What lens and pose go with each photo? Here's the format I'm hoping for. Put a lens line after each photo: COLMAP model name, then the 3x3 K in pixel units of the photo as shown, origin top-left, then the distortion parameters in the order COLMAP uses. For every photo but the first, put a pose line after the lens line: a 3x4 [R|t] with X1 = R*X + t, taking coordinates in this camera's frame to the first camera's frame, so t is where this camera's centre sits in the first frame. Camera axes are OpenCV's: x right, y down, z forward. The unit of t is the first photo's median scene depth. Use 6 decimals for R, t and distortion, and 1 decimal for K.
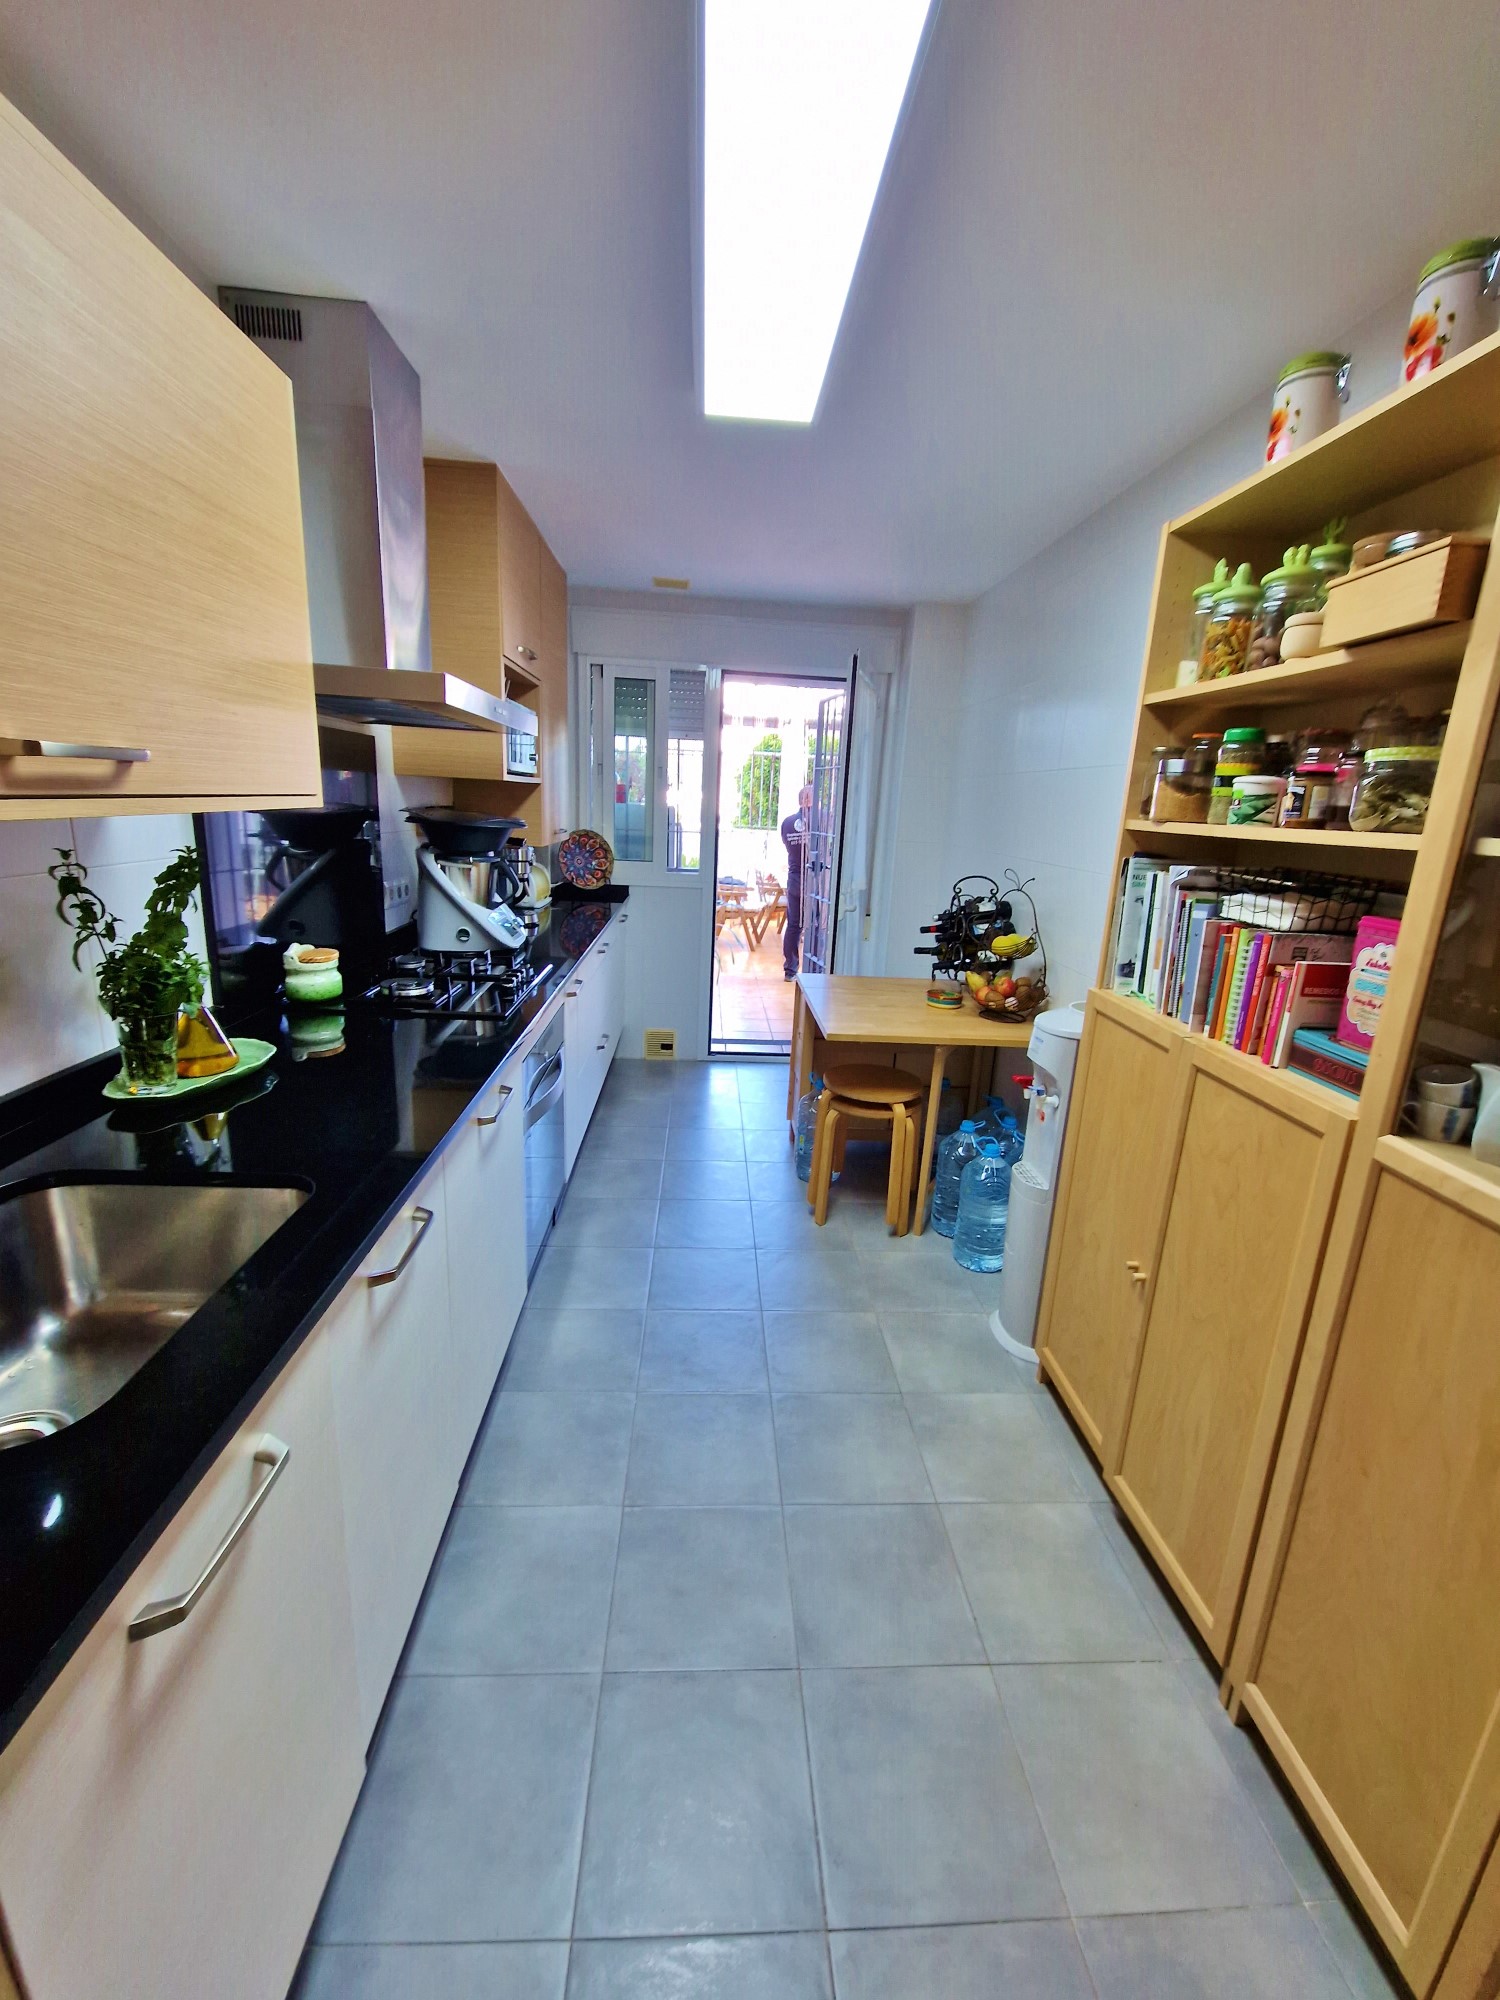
lens RADIAL K [[819.0, 0, 749.3], [0, 819.0, 997.2], [0, 0, 1]] dist [-0.002400, 0.000170]
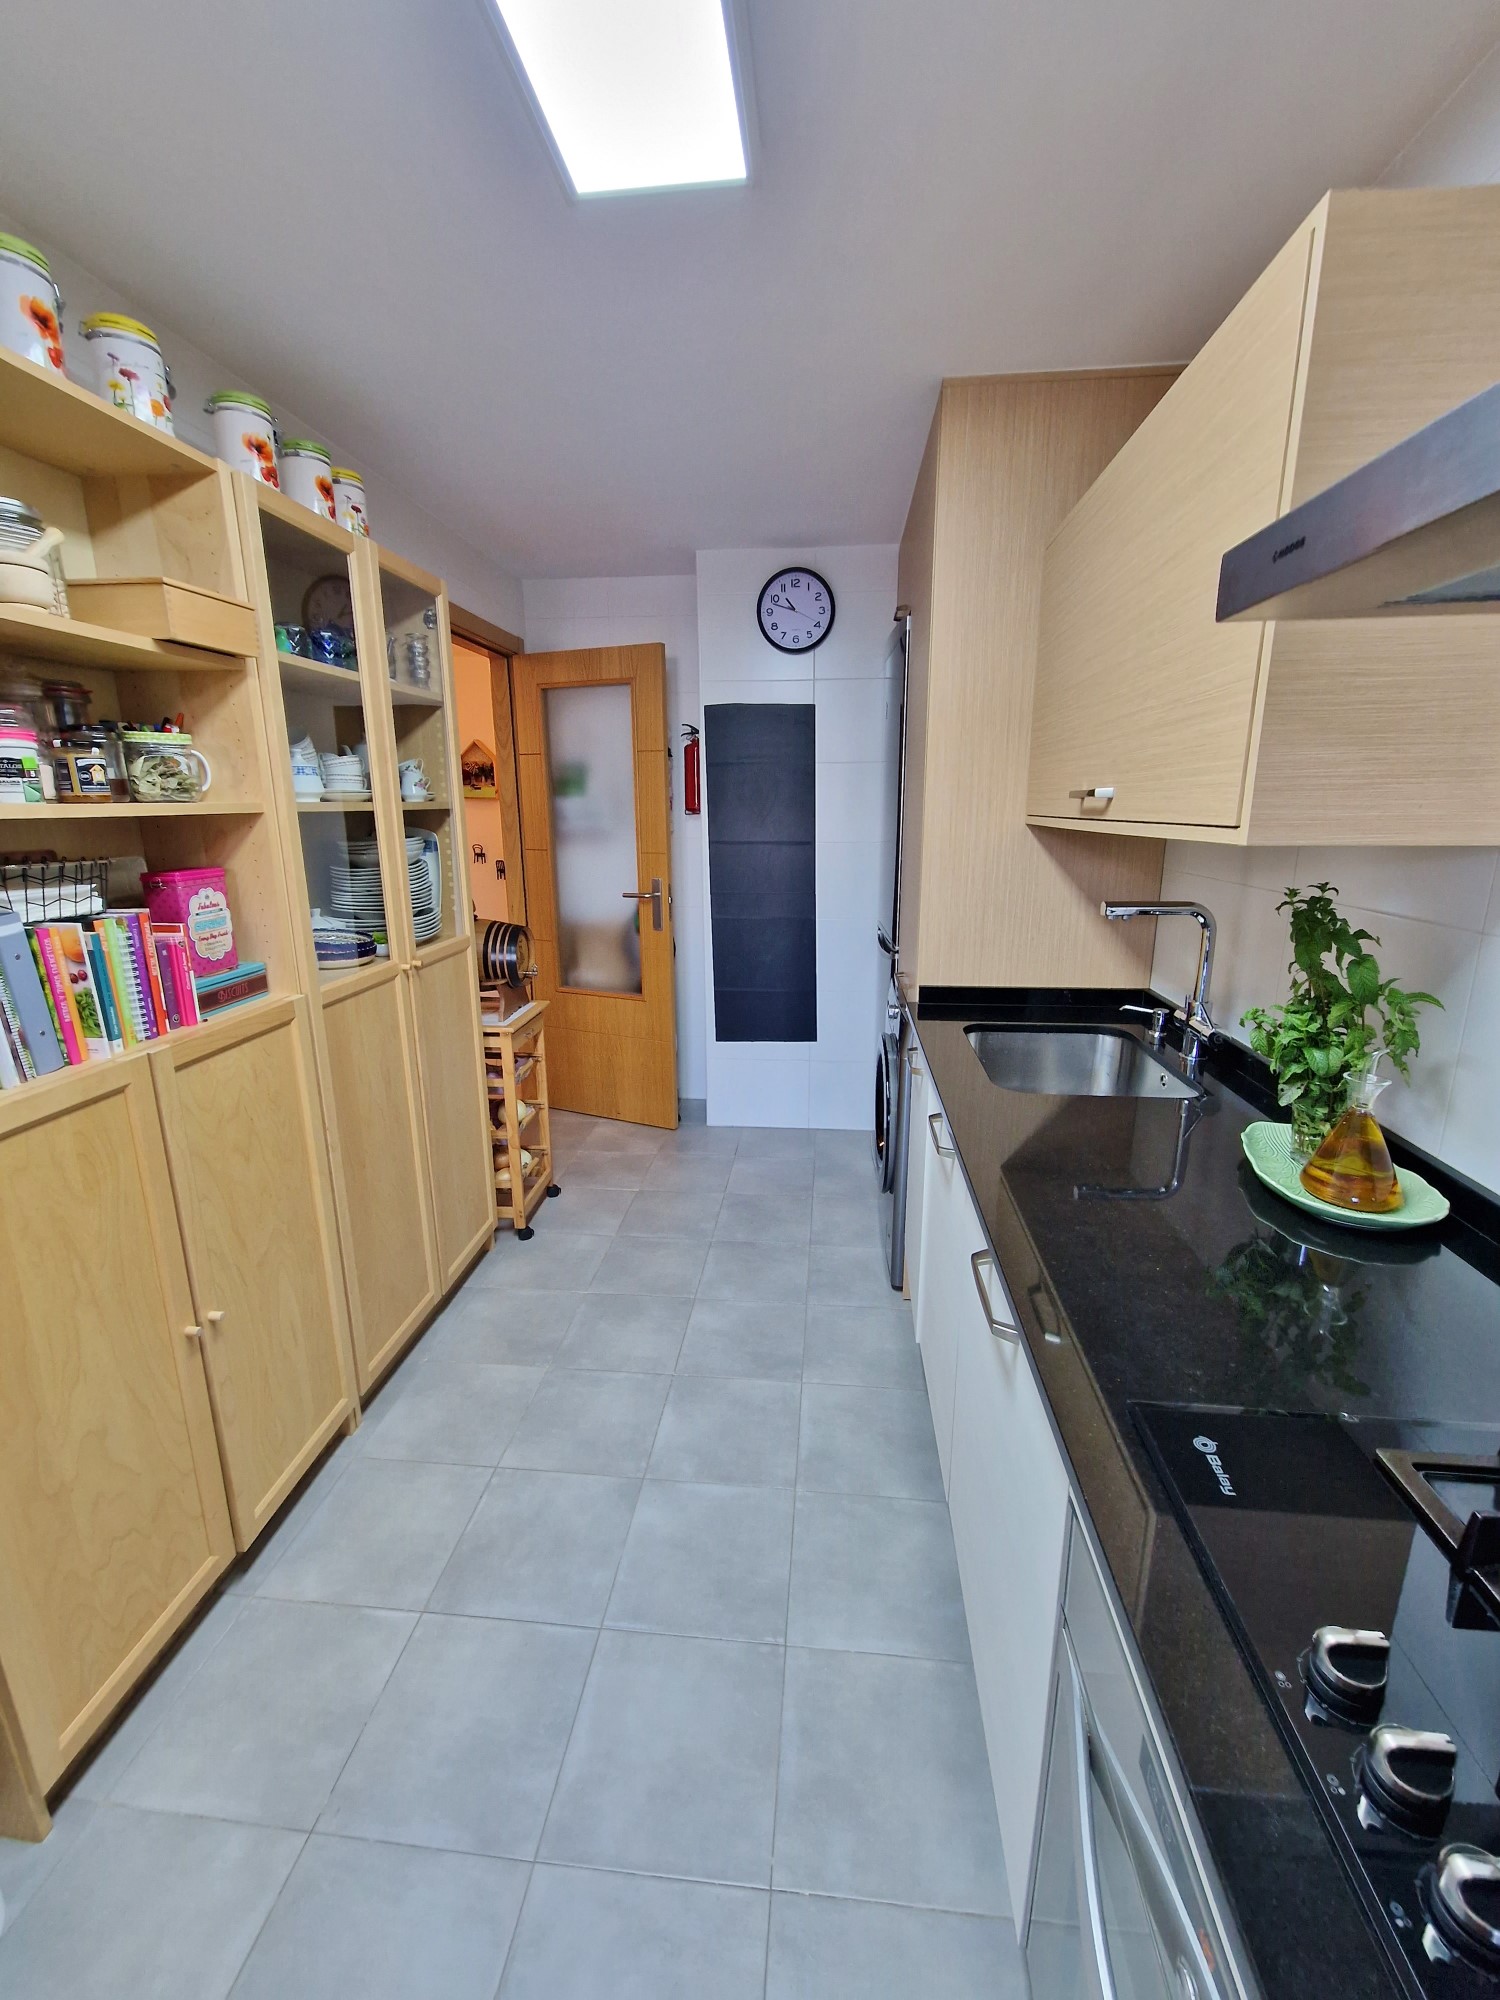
lens RADIAL K [[819.0, 0, 750.7], [0, 819.0, 1004.9], [0, 0, 1]] dist [-0.002400, 0.000170]
pose [[-0.985494, -0.075985, 0.151749, -0.209025], [0.004918, 0.881006, 0.473080, -0.376006], [-0.169639, 0.466964, -0.867852, 1.516461]]
